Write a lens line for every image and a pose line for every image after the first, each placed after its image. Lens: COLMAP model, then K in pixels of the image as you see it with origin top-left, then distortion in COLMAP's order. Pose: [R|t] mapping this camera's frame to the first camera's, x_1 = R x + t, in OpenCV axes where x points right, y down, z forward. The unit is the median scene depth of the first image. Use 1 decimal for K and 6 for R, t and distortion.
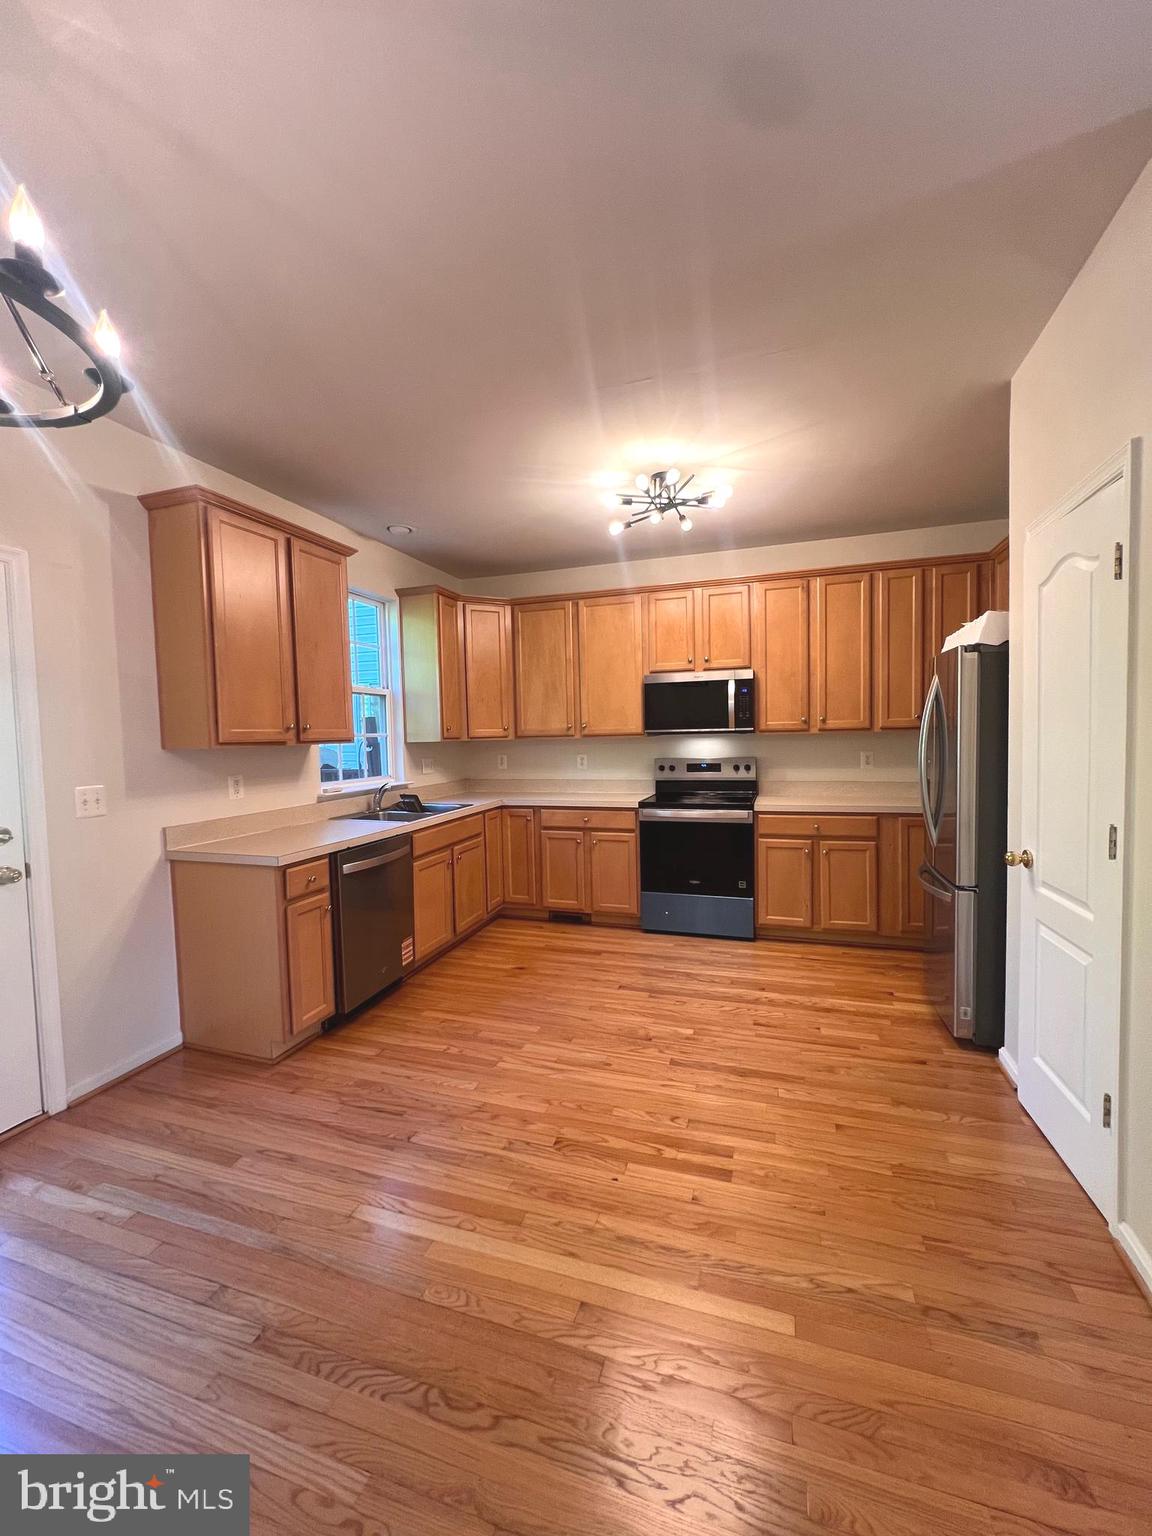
lens RADIAL K [[616.9, 0, 576.0], [0, 616.9, 766.7], [0, 0, 1]] dist [-0.001112, 0.000653]
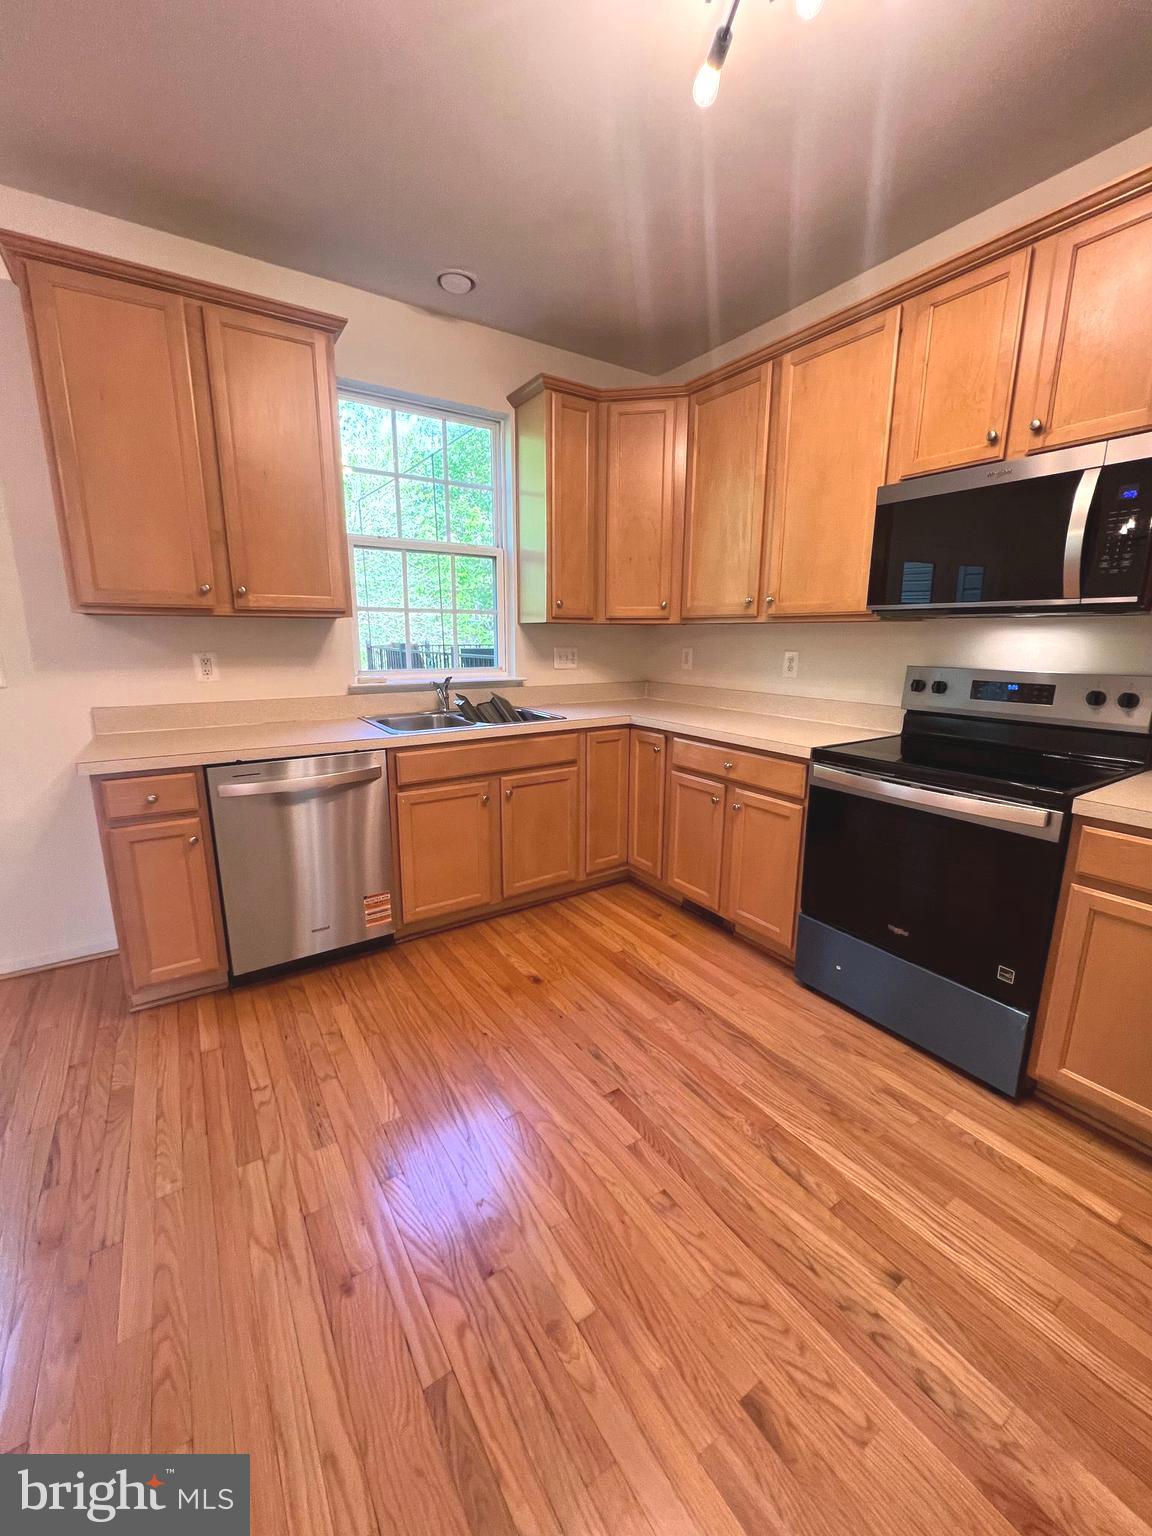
lens RADIAL K [[616.9, 0, 576.9], [0, 616.9, 764.3], [0, 0, 1]] dist [-0.001112, 0.000653]
pose [[0.786380, 0.153936, -0.598256, 0.265951], [-0.055557, 0.982153, 0.179688, -0.011271], [0.615240, -0.108066, 0.780898, 0.495697]]
